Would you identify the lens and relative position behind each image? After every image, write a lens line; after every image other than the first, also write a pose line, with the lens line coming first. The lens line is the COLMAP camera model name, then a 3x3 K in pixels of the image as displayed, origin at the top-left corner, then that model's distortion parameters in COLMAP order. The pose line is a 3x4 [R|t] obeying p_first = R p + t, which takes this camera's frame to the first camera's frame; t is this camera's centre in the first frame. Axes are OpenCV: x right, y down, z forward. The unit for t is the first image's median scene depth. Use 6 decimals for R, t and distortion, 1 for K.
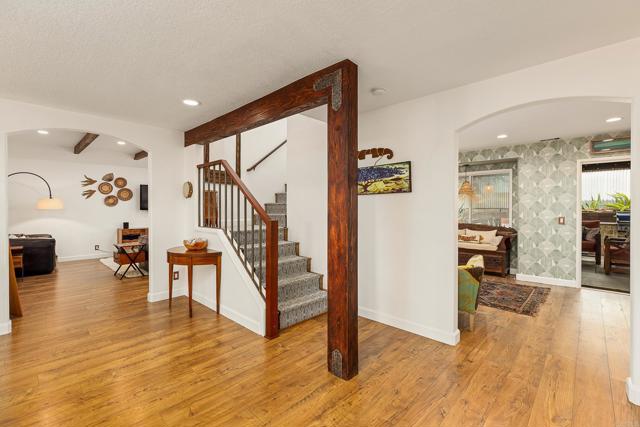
lens RADIAL K [[285.2, 0, 321.8], [0, 285.2, 208.9], [0, 0, 1]] dist [0.004057, -0.001034]
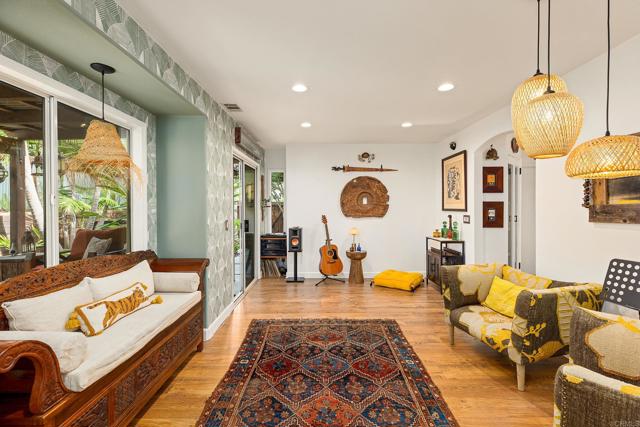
lens RADIAL K [[285.2, 0, 322.8], [0, 285.2, 210.1], [0, 0, 1]] dist [0.004057, -0.001034]
pose [[-0.687795, -0.007347, 0.725868, 0.147021], [0.008761, 0.999792, 0.018422, -0.007478], [-0.725852, 0.019030, -0.687588, 1.249654]]
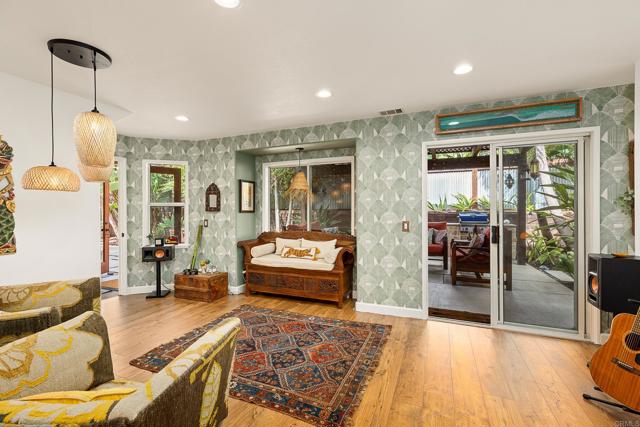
lens RADIAL K [[285.2, 0, 320.5], [0, 285.2, 209.5], [0, 0, 1]] dist [0.004057, -0.001034]
pose [[0.936542, -0.007036, 0.350485, 0.367217], [0.008224, 0.999964, -0.001902, -0.001550], [-0.350460, 0.004664, 0.936566, 0.382342]]
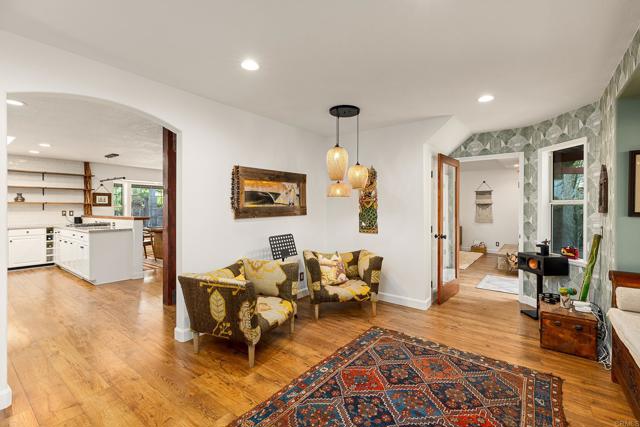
lens RADIAL K [[285.2, 0, 320.1], [0, 285.2, 209.8], [0, 0, 1]] dist [0.004057, -0.001034]
pose [[0.099665, 0.005987, -0.995003, 0.843817], [-0.009383, 0.999943, 0.005077, -0.003416], [0.994977, 0.008831, 0.099716, 0.768754]]
